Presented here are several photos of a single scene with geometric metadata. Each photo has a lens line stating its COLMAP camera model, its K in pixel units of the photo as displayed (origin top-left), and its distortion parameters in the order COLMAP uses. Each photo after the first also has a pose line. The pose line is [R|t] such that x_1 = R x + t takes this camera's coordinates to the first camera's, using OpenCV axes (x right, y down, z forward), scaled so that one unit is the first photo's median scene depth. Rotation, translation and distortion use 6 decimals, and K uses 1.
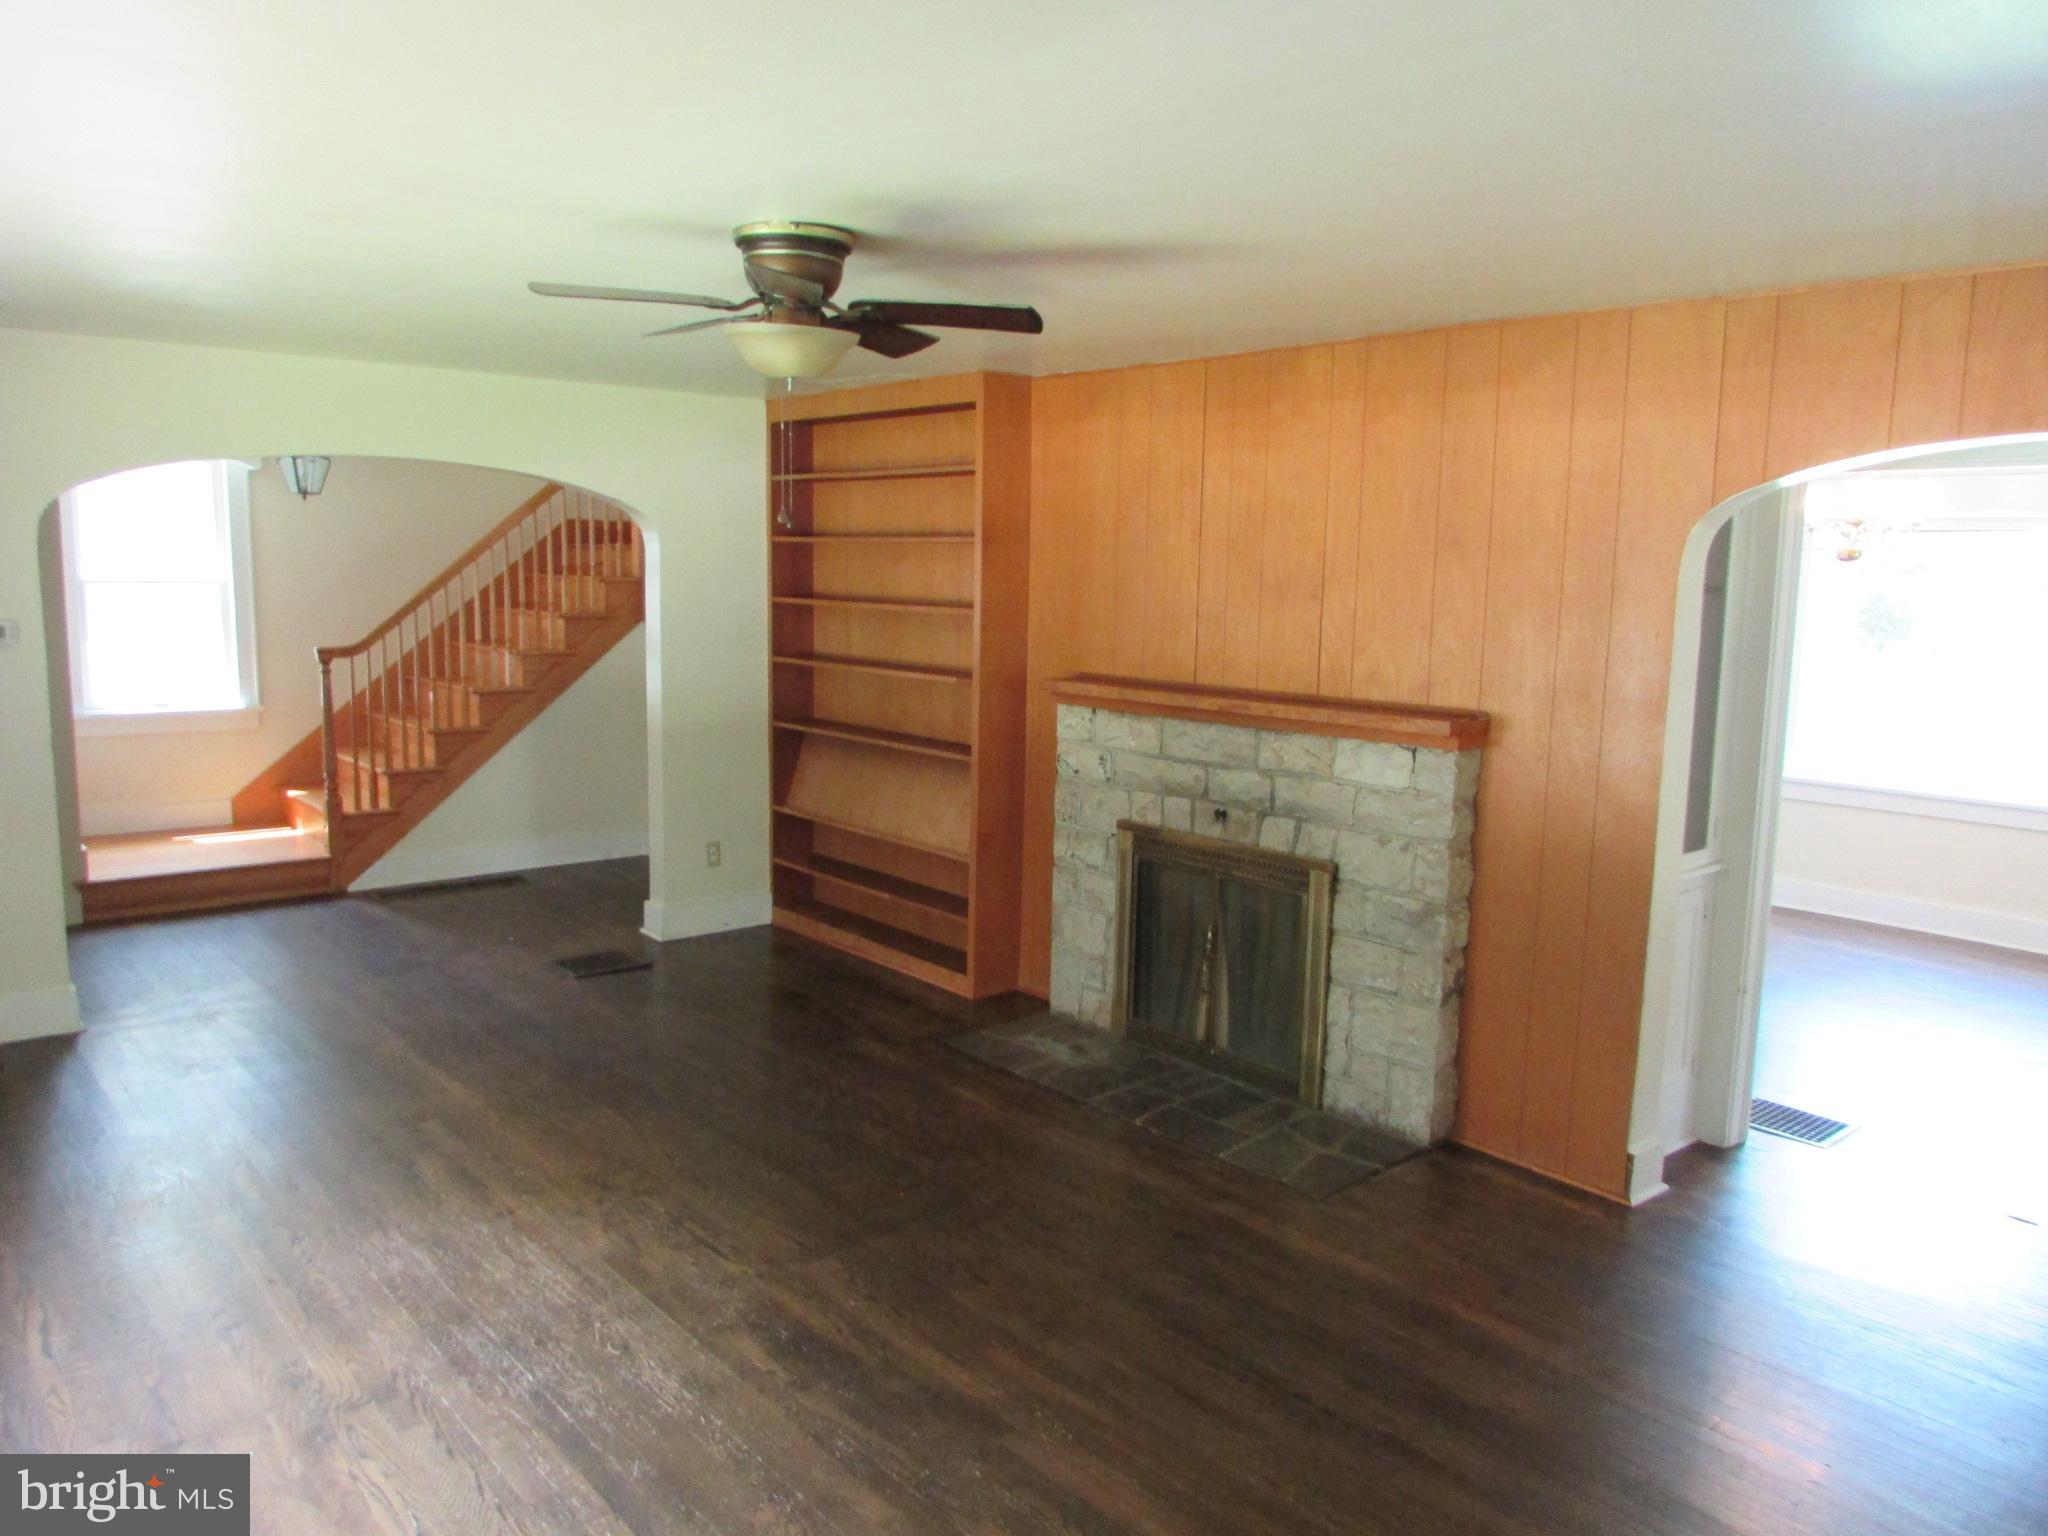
lens RADIAL K [[1430.2, 0, 1010.1], [0, 1430.2, 759.2], [0, 0, 1]] dist [-0.039193, 0.012862]
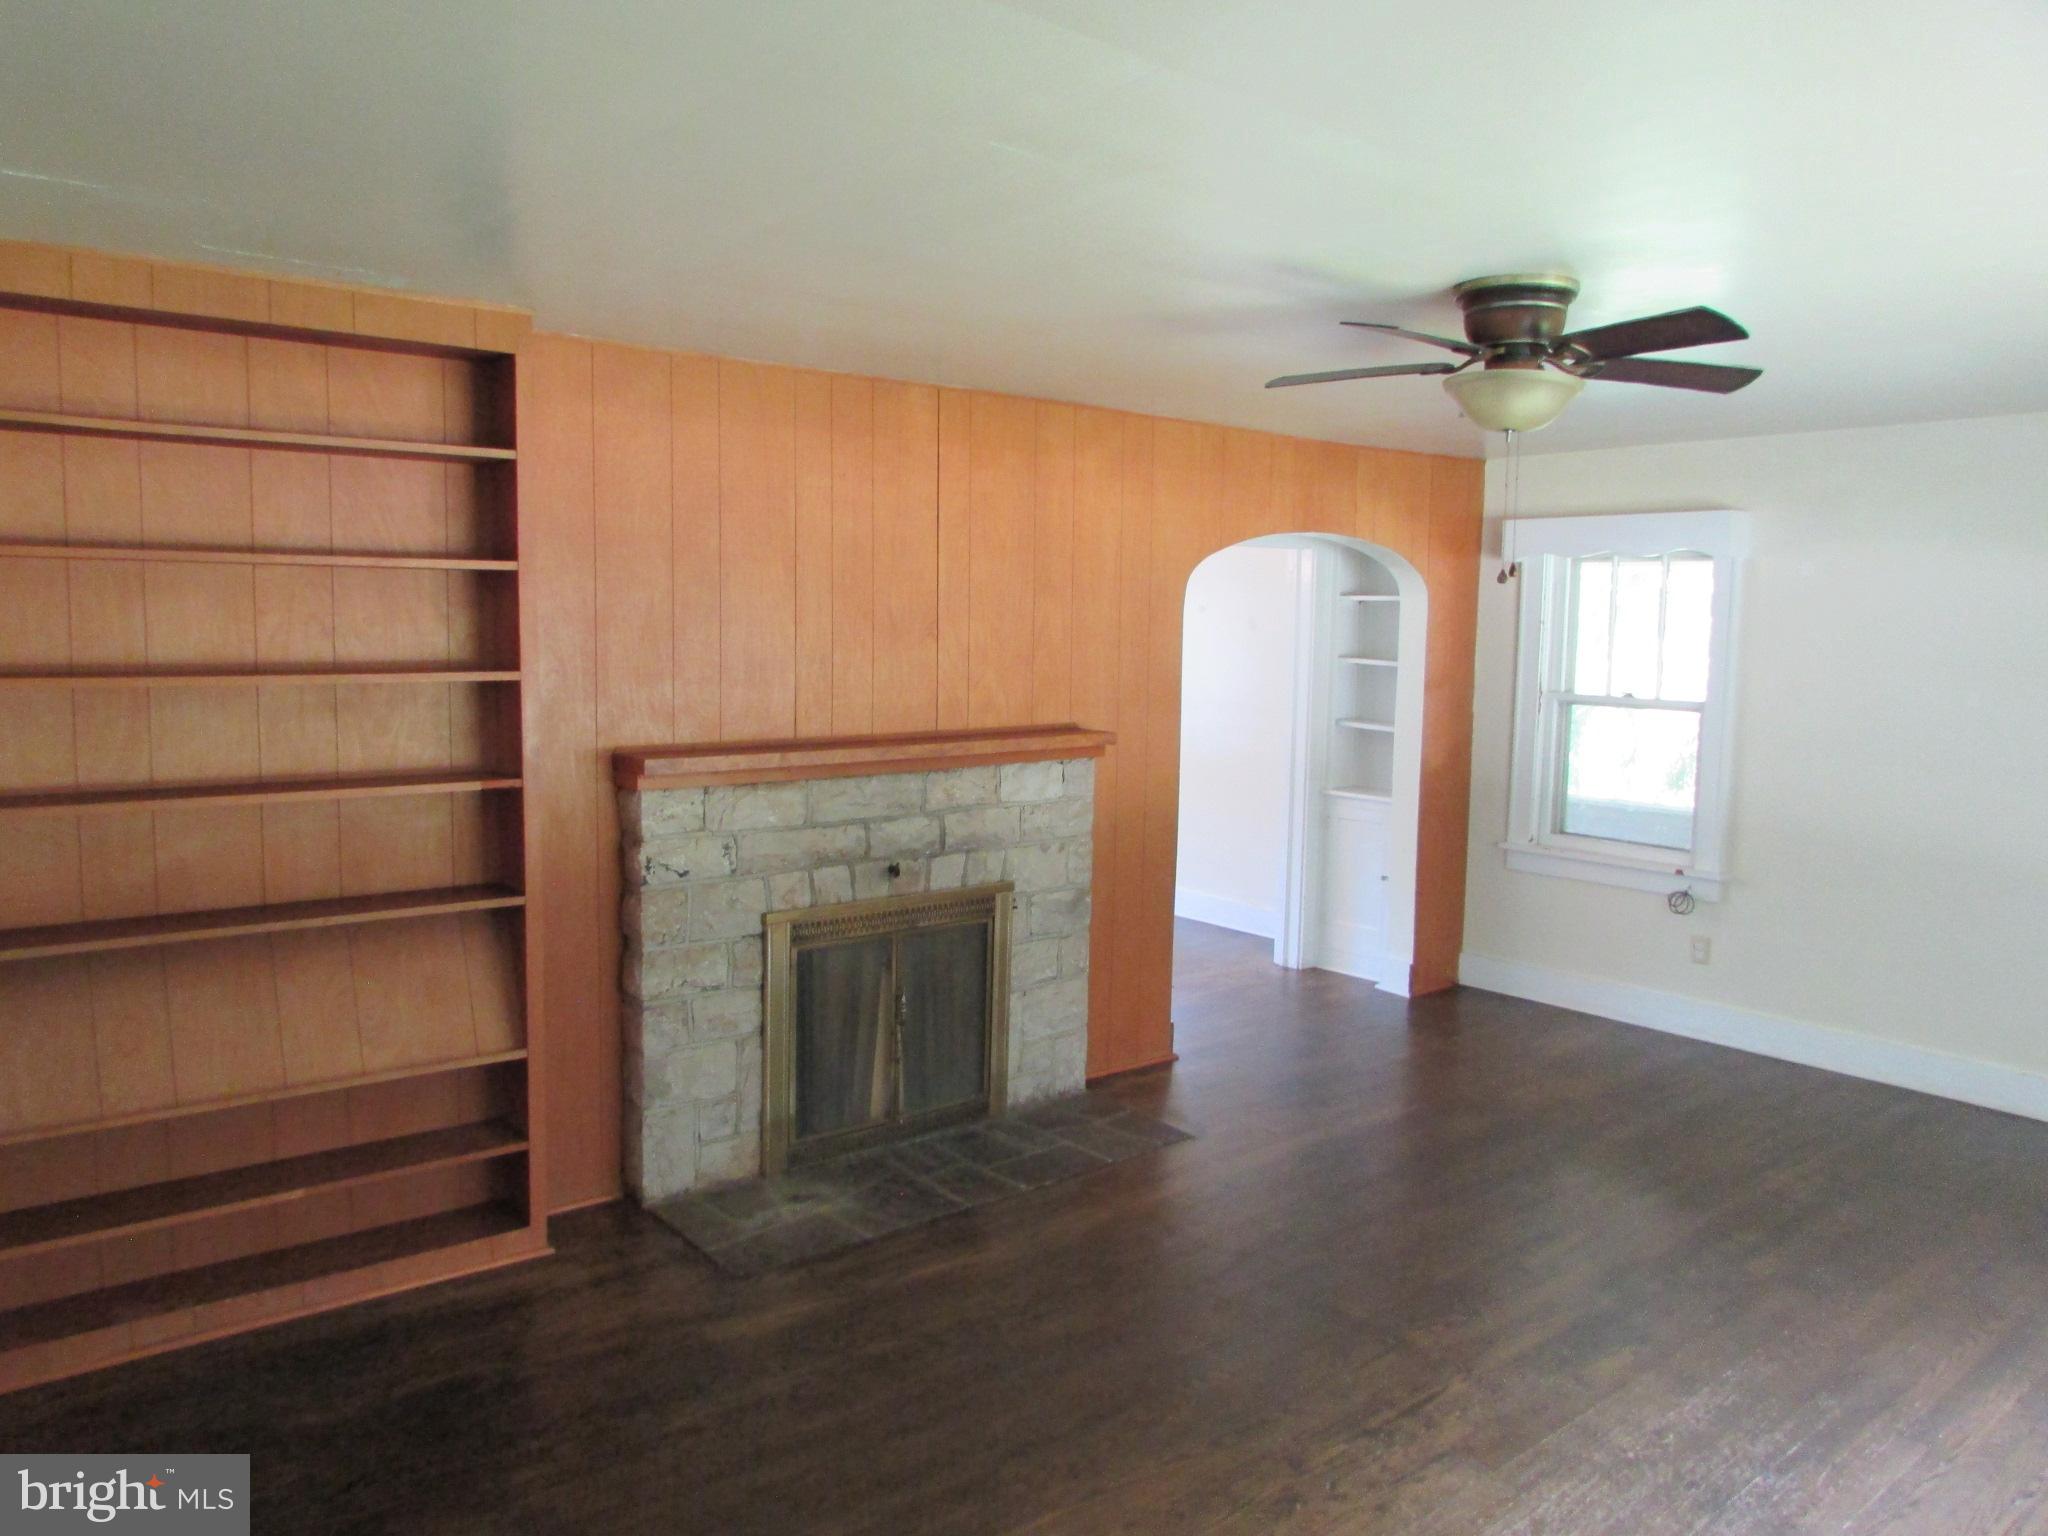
lens RADIAL K [[1430.2, 0, 1007.5], [0, 1430.2, 767.9], [0, 0, 1]] dist [-0.039193, 0.012862]
pose [[0.051658, -0.127852, 0.990447, -0.782983], [0.121158, 0.985248, 0.120861, -0.133689], [-0.991288, 0.113757, 0.066386, 0.871443]]
